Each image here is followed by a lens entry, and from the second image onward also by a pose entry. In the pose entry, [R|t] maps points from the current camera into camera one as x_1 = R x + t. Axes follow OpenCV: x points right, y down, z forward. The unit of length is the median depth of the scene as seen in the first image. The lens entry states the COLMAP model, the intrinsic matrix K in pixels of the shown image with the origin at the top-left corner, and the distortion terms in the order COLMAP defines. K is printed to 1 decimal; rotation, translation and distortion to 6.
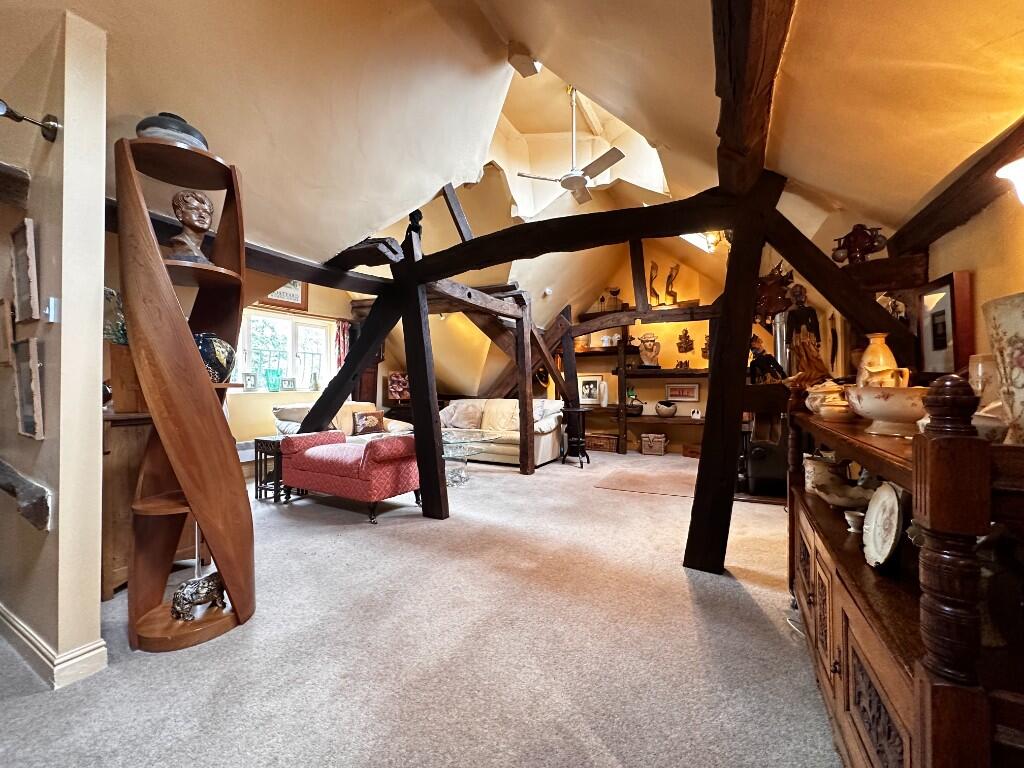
lens RADIAL K [[406.5, 0, 510.6], [0, 406.5, 385.9], [0, 0, 1]] dist [0.003271, 0.000341]
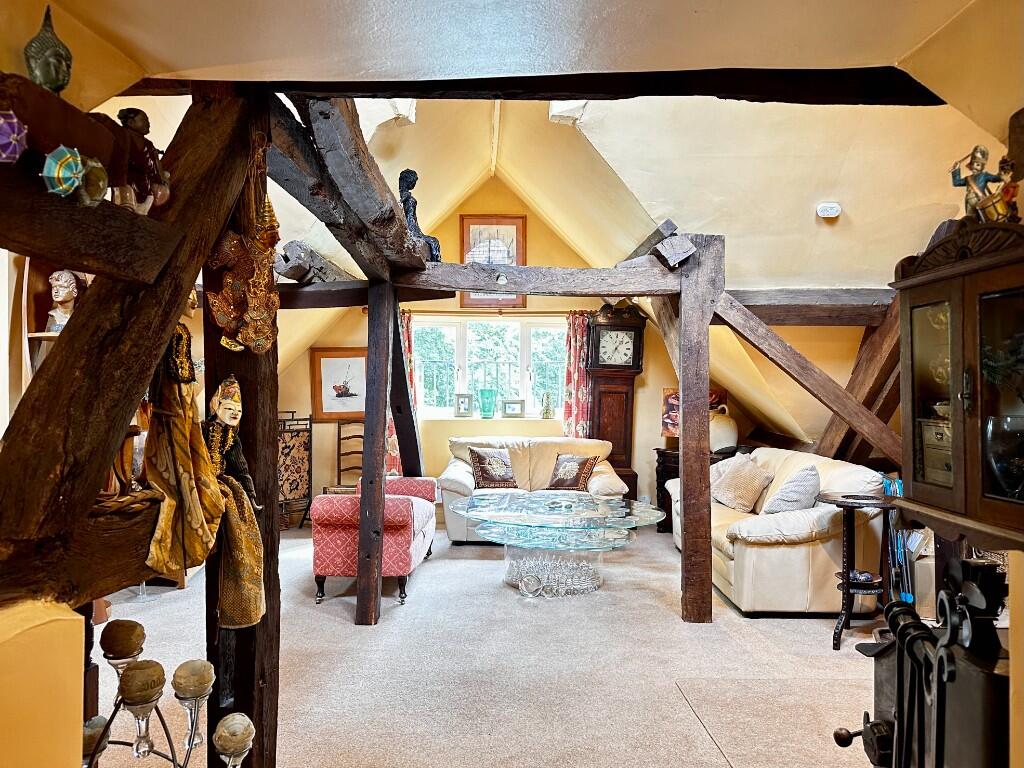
lens RADIAL K [[724.7, 0, 506.9], [0, 724.7, 384.8], [0, 0, 1]] dist [0.007394, -0.002710]
pose [[0.500803, 0.007114, -0.865532, 0.631658], [-0.009631, 0.999950, 0.002646, -0.054453], [0.865508, 0.007010, 0.500847, 0.363229]]
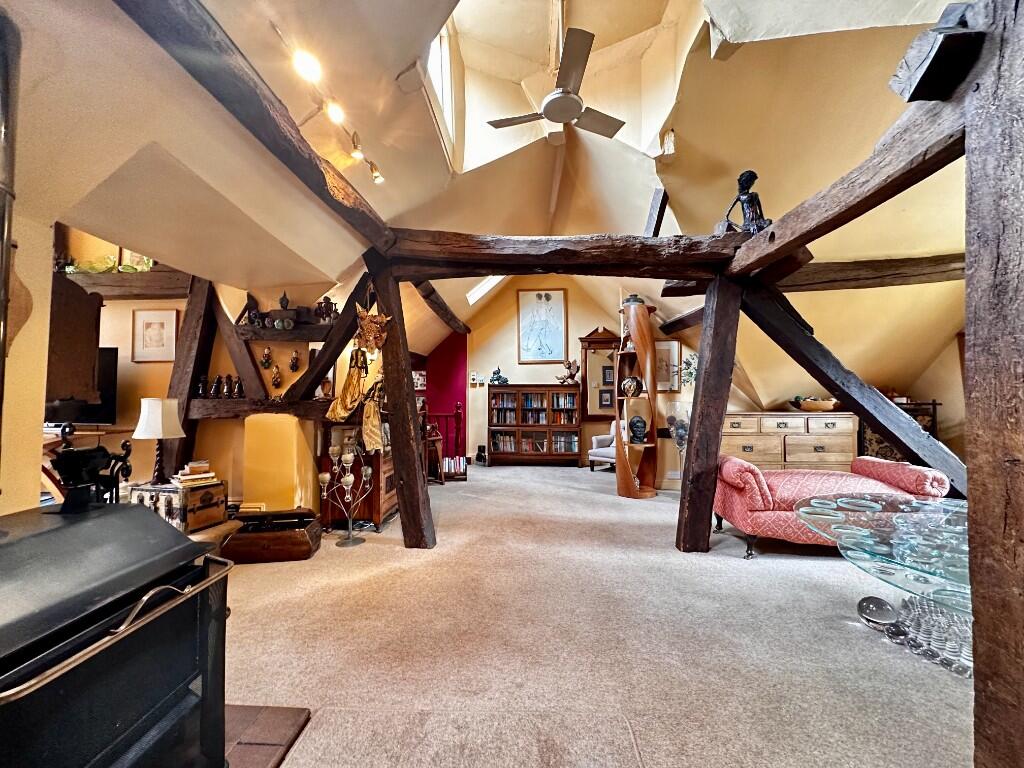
lens RADIAL K [[406.5, 0, 510.6], [0, 406.5, 385.9], [0, 0, 1]] dist [0.003271, 0.000341]
pose [[-0.892600, 0.001269, -0.450848, 0.352530], [0.010868, 0.999766, -0.018702, -0.013464], [0.450718, -0.021593, -0.892405, 1.022716]]
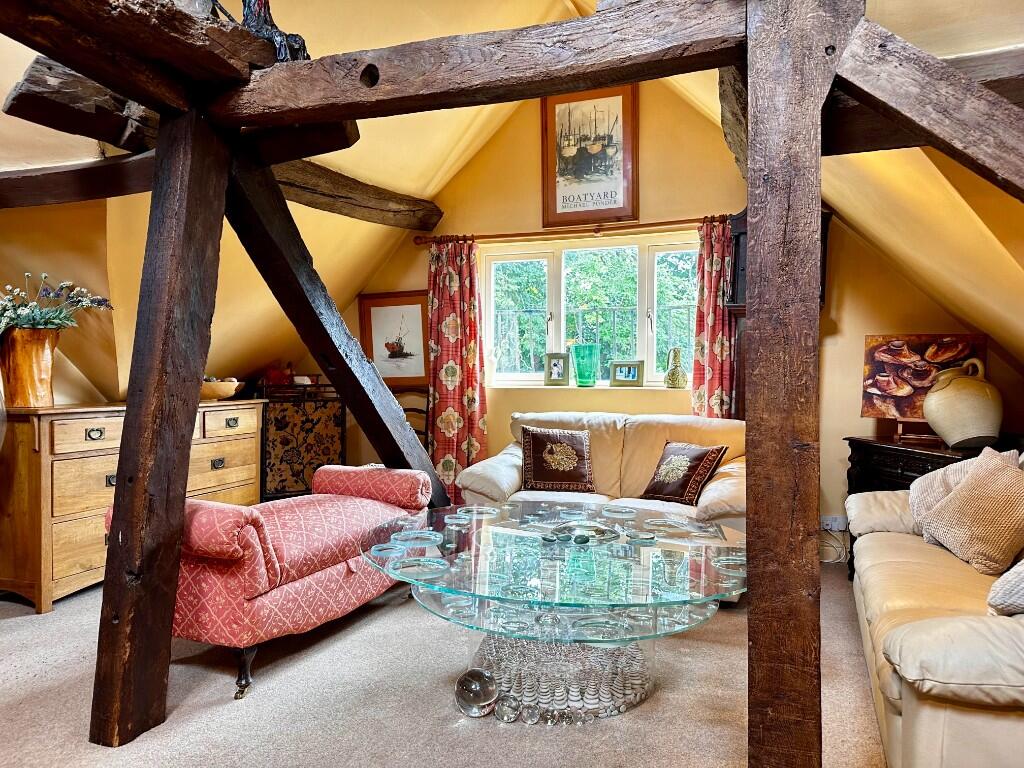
lens RADIAL K [[713.3, 0, 513.2], [0, 713.3, 381.0], [0, 0, 1]] dist [0.099744, -0.161490]
pose [[0.159181, 0.019545, -0.987056, 0.329786], [-0.004383, 0.999808, 0.019090, -0.011296], [0.987240, 0.001287, 0.159236, 0.784301]]
